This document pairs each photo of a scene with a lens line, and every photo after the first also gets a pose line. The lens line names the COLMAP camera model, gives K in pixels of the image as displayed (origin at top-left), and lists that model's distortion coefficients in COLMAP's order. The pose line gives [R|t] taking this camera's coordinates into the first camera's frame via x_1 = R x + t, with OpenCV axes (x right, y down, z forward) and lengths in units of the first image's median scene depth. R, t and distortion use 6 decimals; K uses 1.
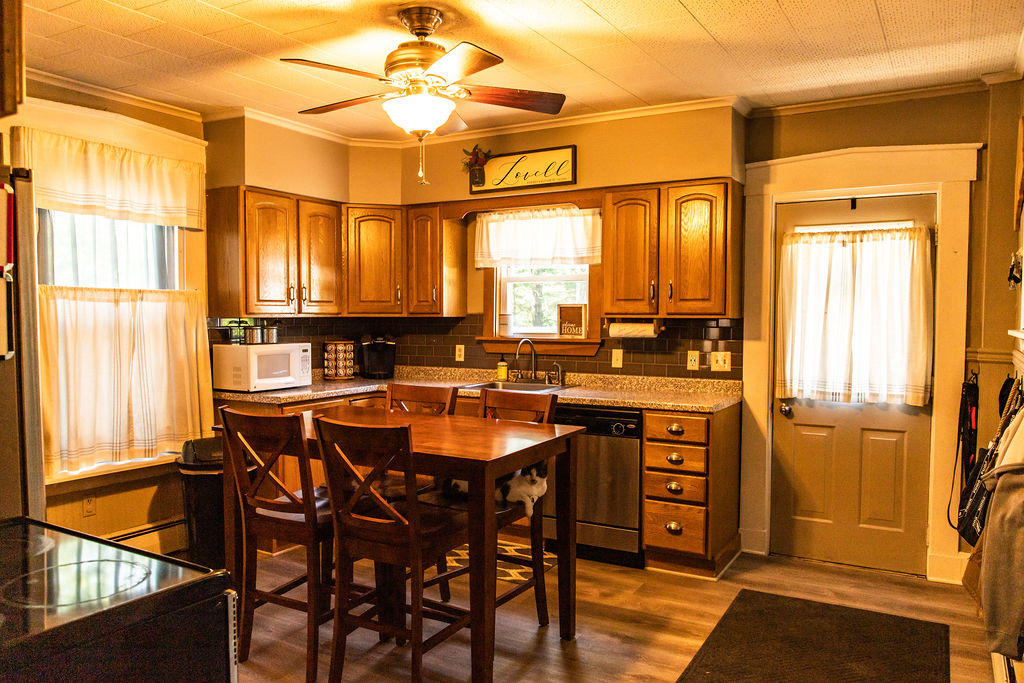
lens RADIAL K [[769.9, 0, 515.1], [0, 769.9, 345.4], [0, 0, 1]] dist [-0.011554, -0.000136]
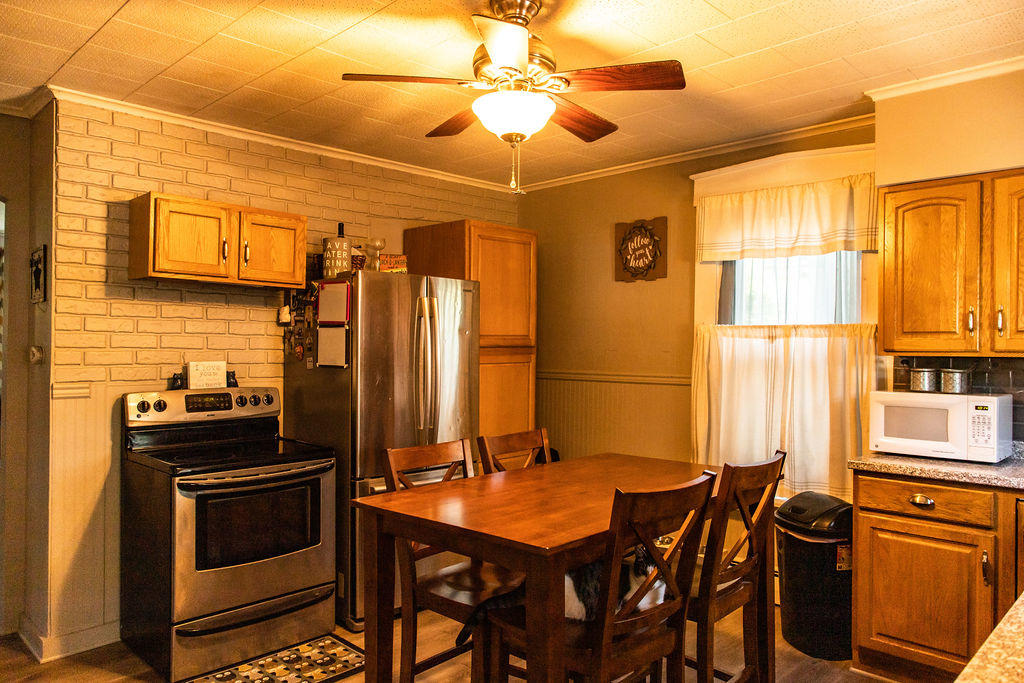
lens RADIAL K [[713.5, 0, 501.6], [0, 713.5, 347.6], [0, 0, 1]] dist [0.006858, 0.007438]
pose [[-0.256801, -0.001431, -0.966463, 0.425118], [-0.048903, 0.998737, 0.011515, -0.031667], [0.965226, 0.050220, -0.256547, 0.767474]]
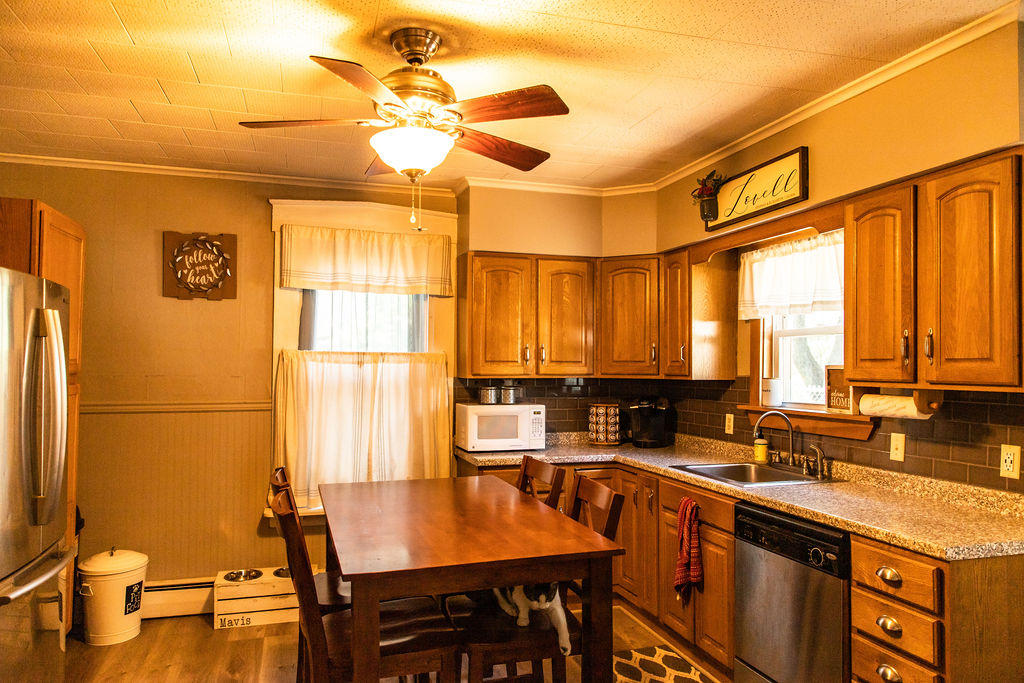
lens RADIAL K [[713.5, 0, 506.7], [0, 713.5, 342.1], [0, 0, 1]] dist [0.006858, 0.007438]
pose [[0.726942, -0.020189, -0.686402, 0.320534], [-0.032966, 0.997389, -0.064249, -0.023191], [0.685907, 0.069334, 0.724379, 0.319647]]
